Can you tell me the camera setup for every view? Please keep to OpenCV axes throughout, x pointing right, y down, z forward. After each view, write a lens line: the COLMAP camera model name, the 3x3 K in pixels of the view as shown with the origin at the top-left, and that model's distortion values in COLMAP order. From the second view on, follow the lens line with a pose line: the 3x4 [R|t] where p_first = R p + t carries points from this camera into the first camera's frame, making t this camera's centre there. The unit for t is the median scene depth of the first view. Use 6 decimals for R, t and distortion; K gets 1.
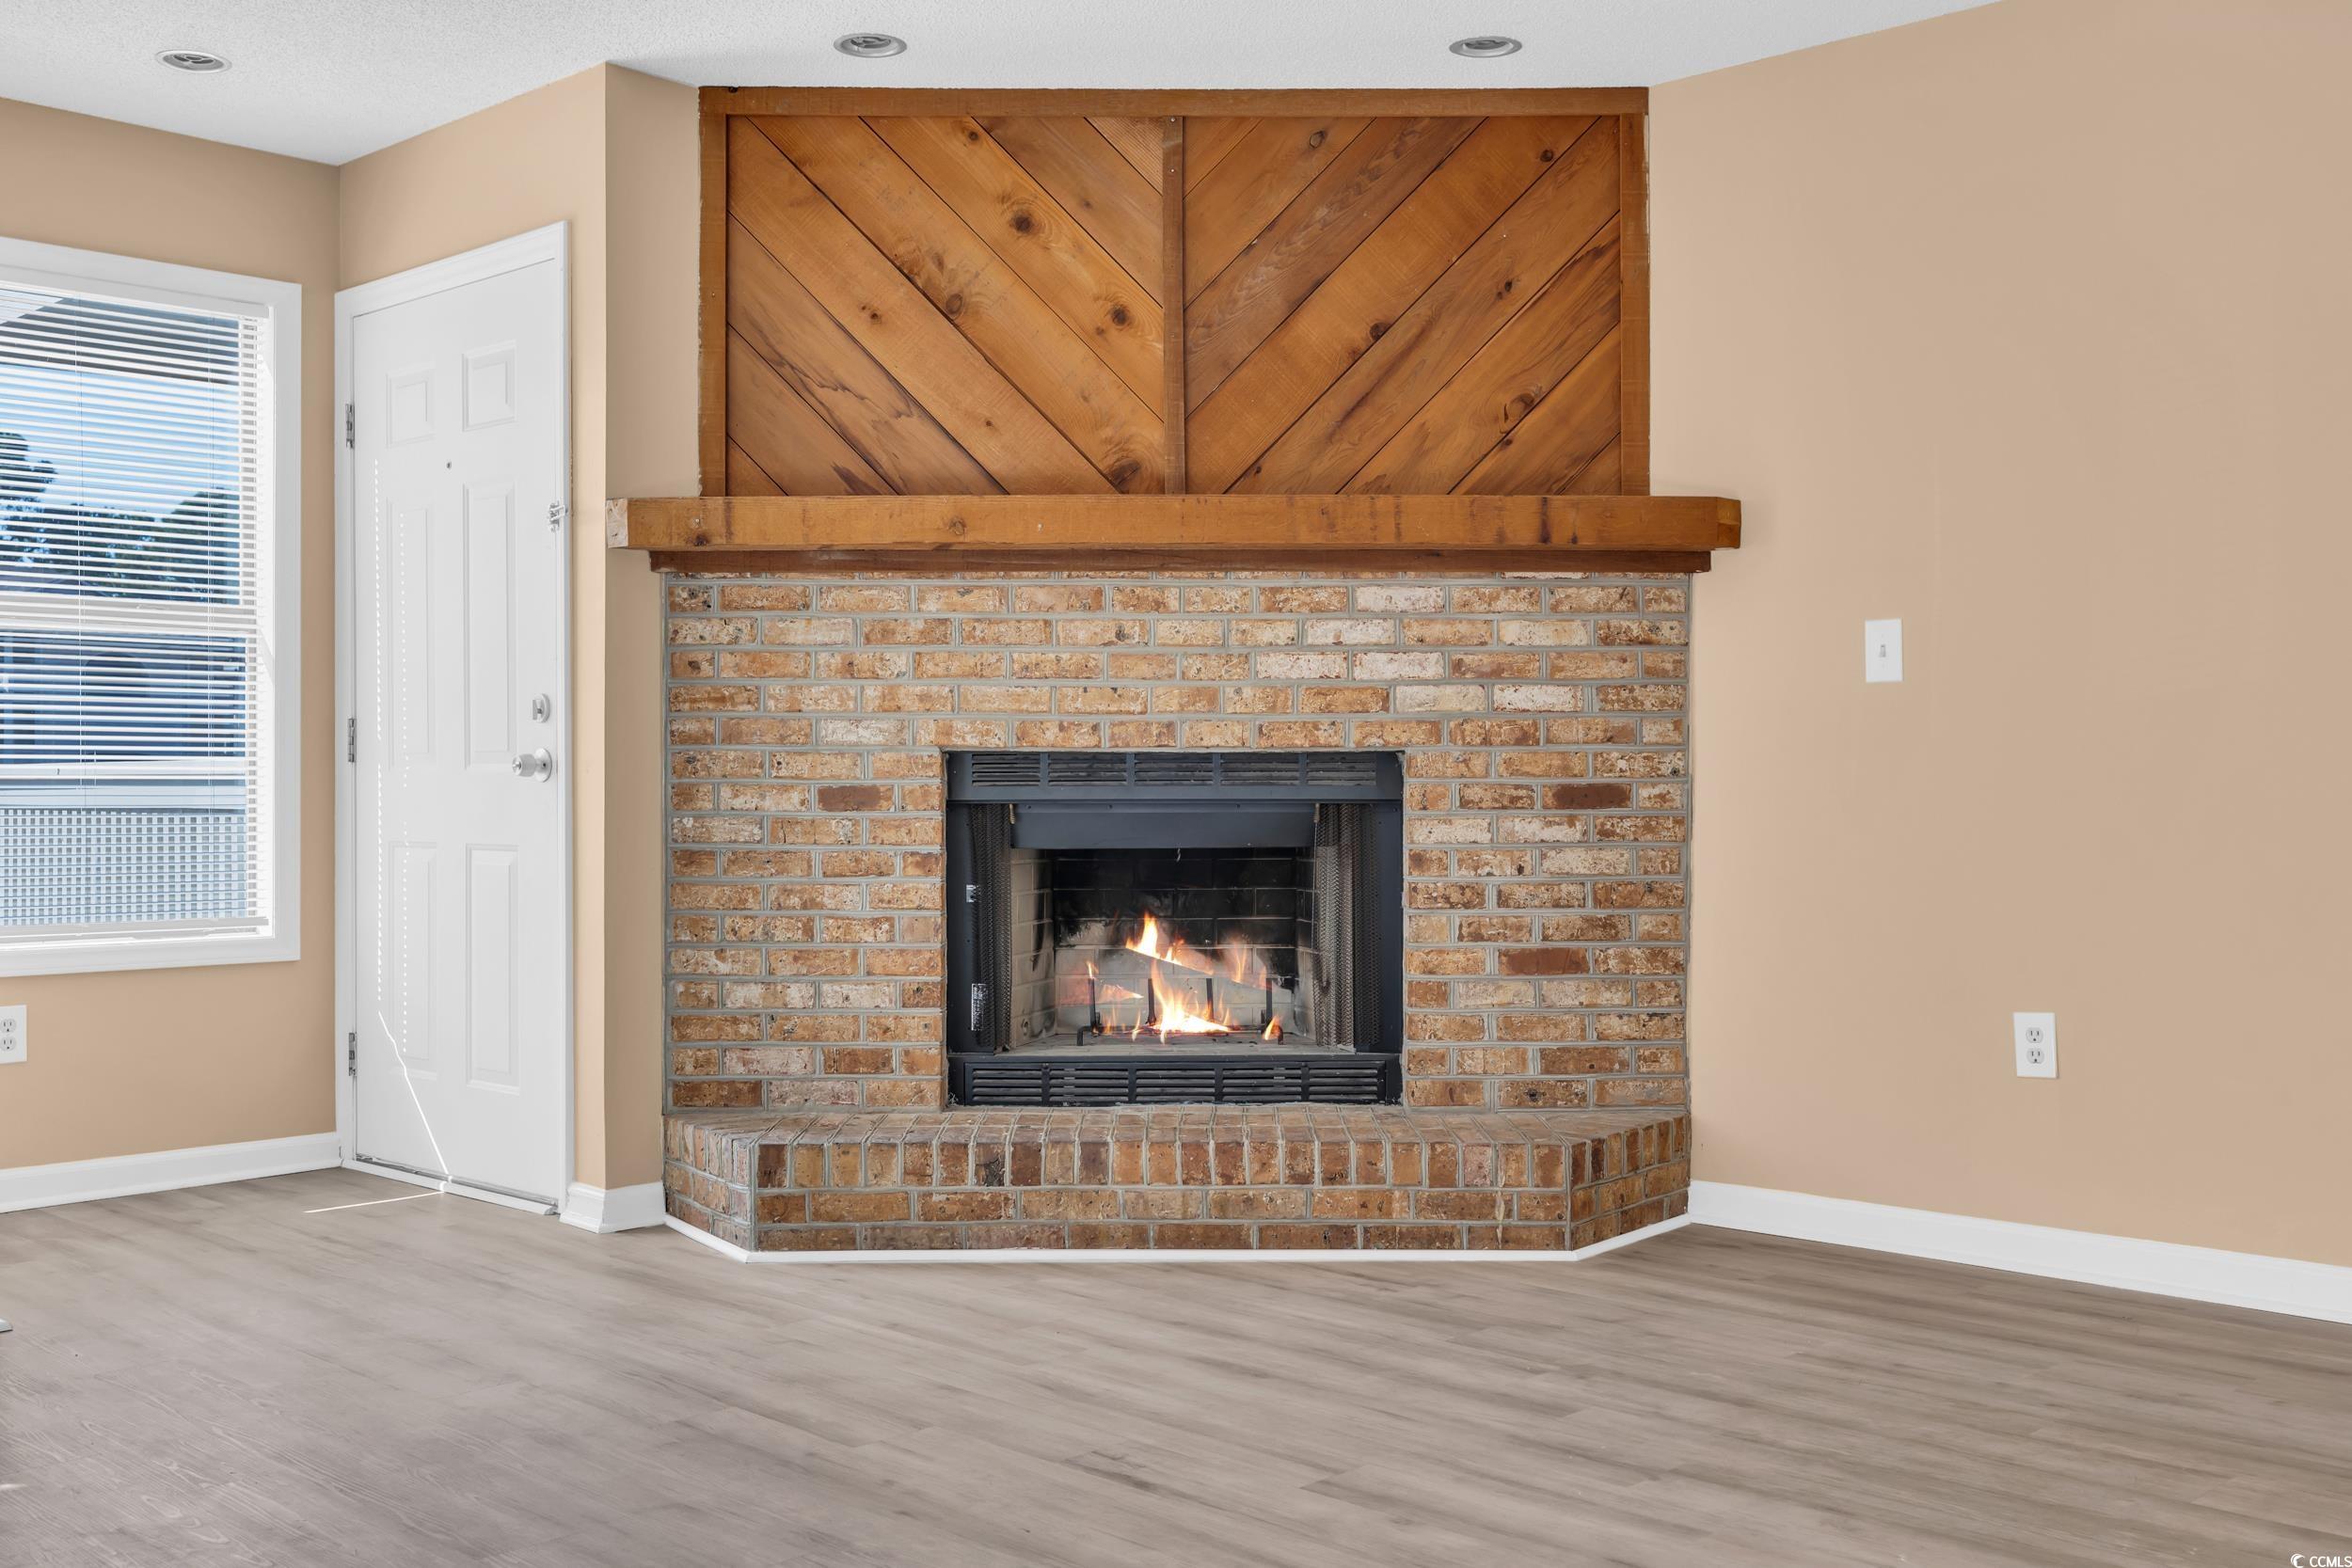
lens RADIAL K [[2320.1, 0, 1189.0], [0, 2320.1, 787.2], [0, 0, 1]] dist [0.000992, 0.000000]
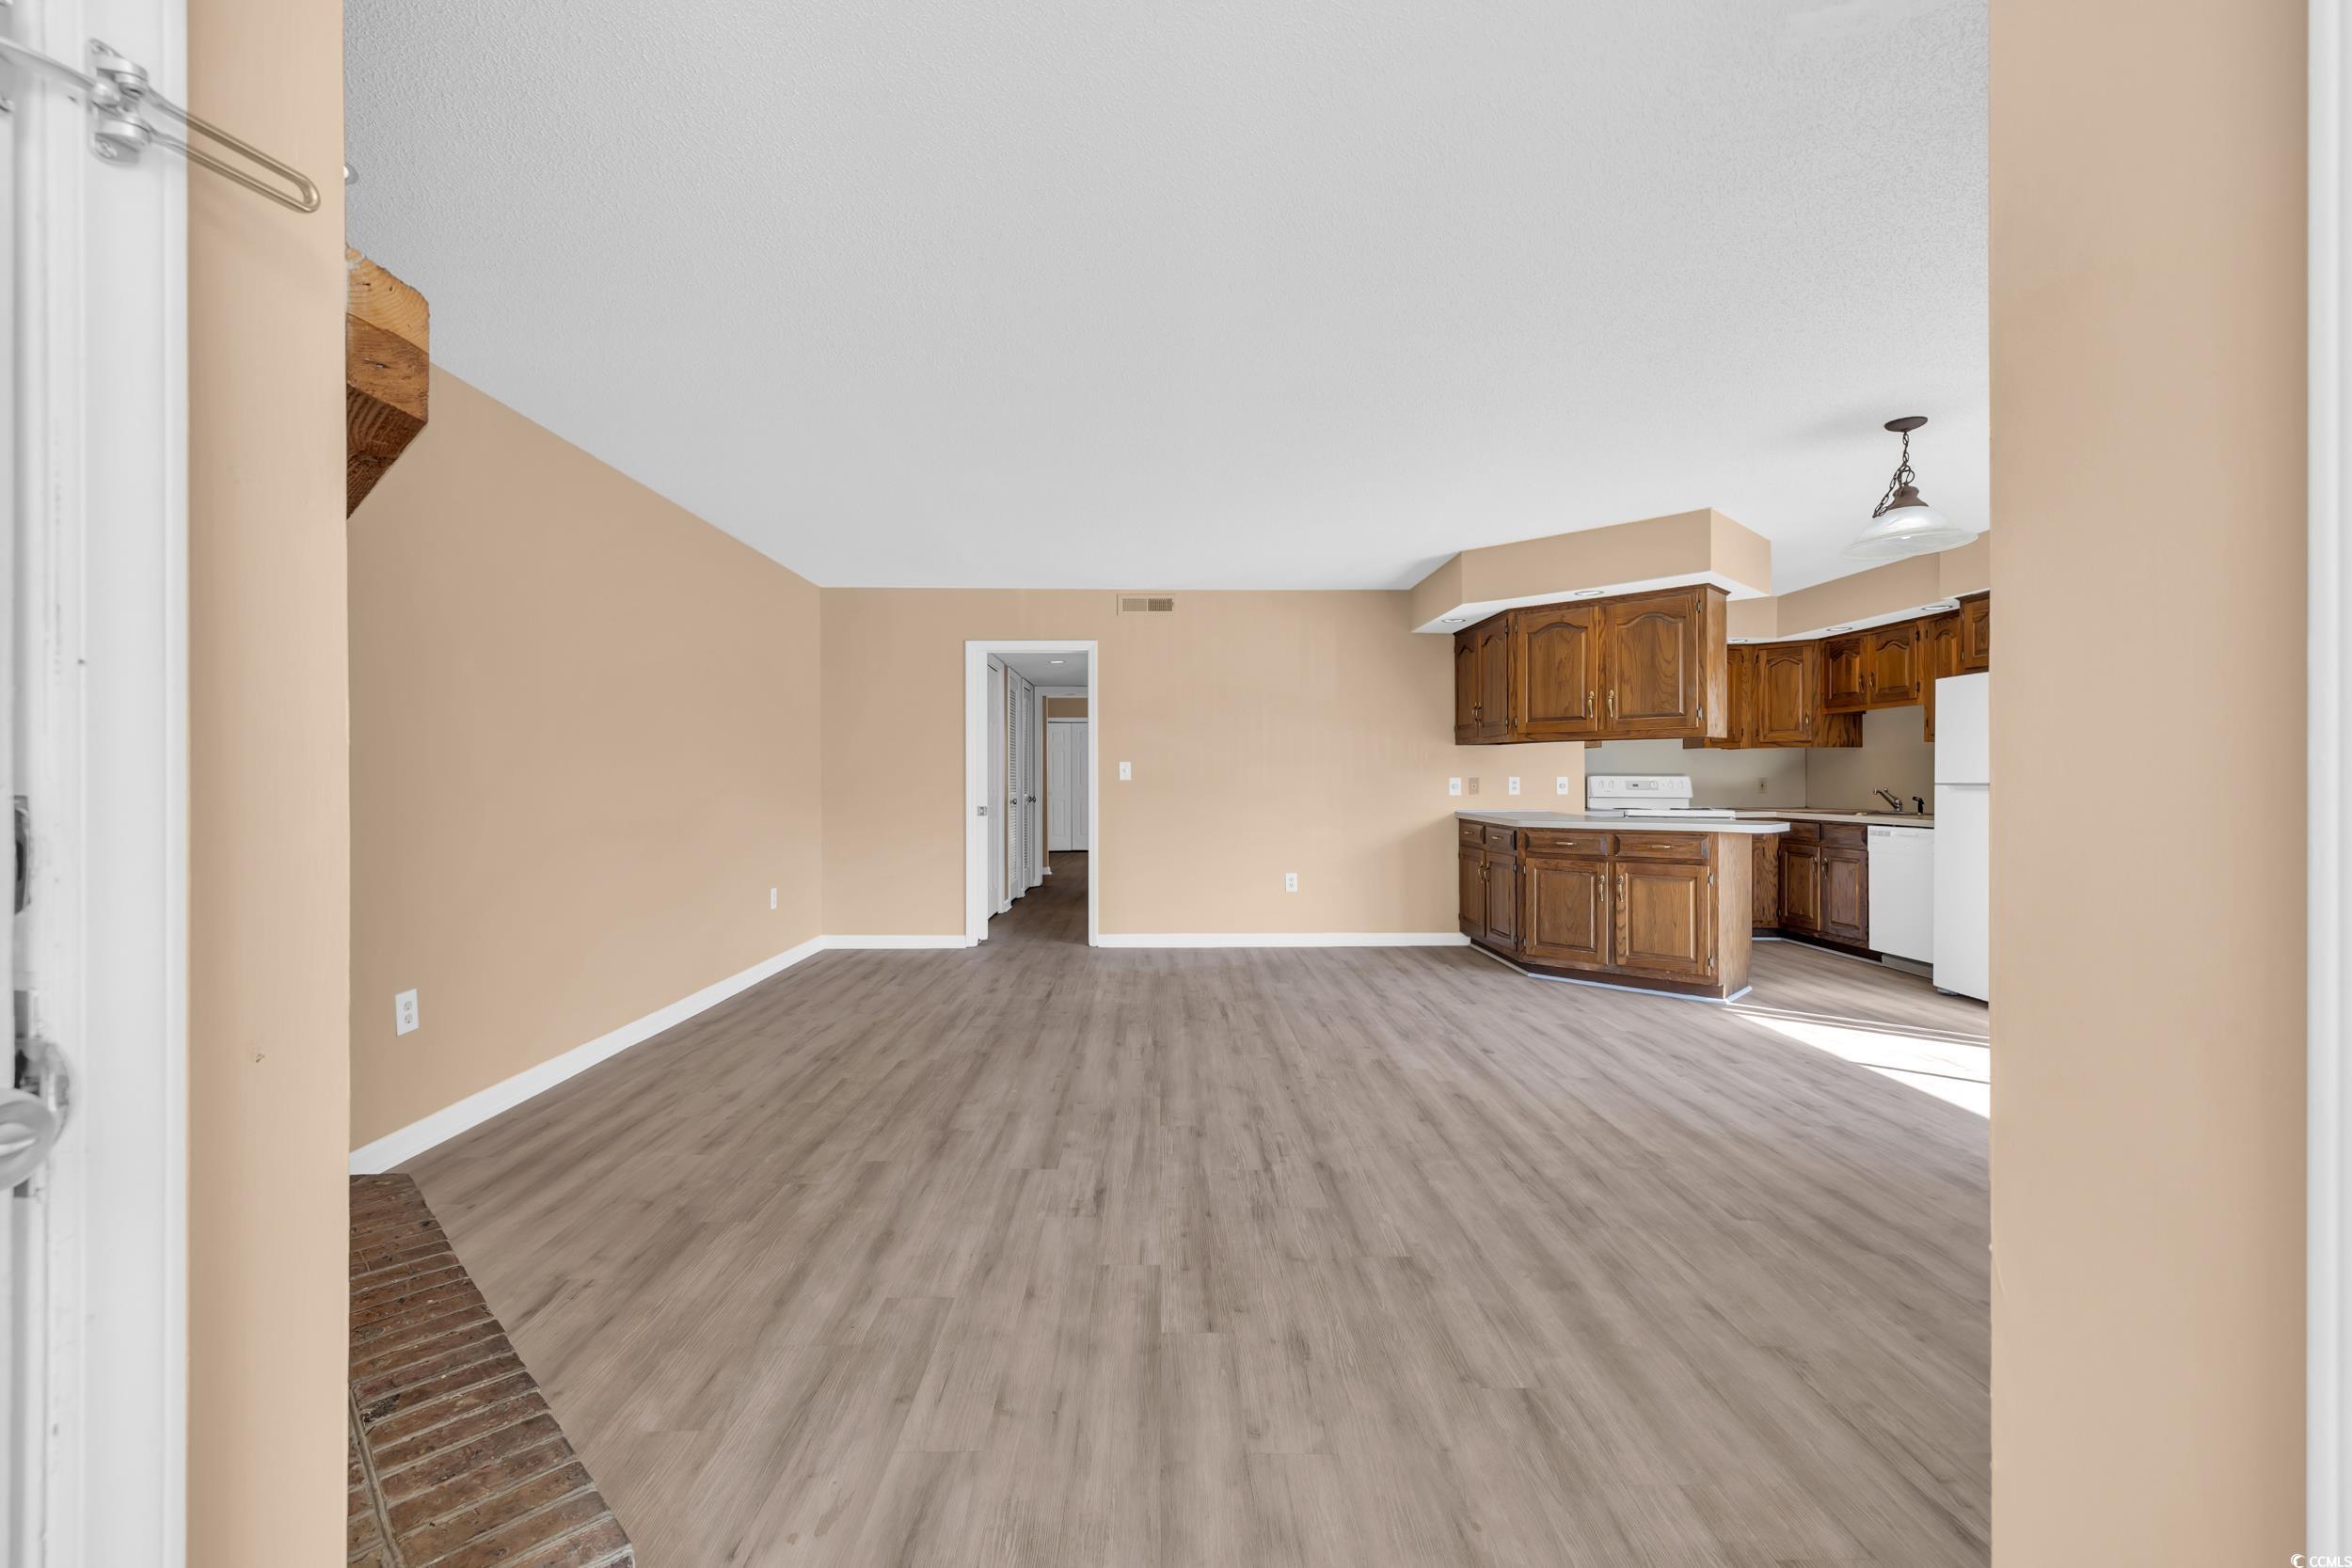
lens RADIAL K [[987.3, 0, 1182.6], [0, 987.3, 780.7], [0, 0, 1]] dist [0.000351, 0.000454]
pose [[-0.714541, 0.000032, 0.699593, -0.432992], [0.004378, 0.999981, 0.004425, -0.042608], [-0.699580, 0.006225, -0.714527, 0.994887]]
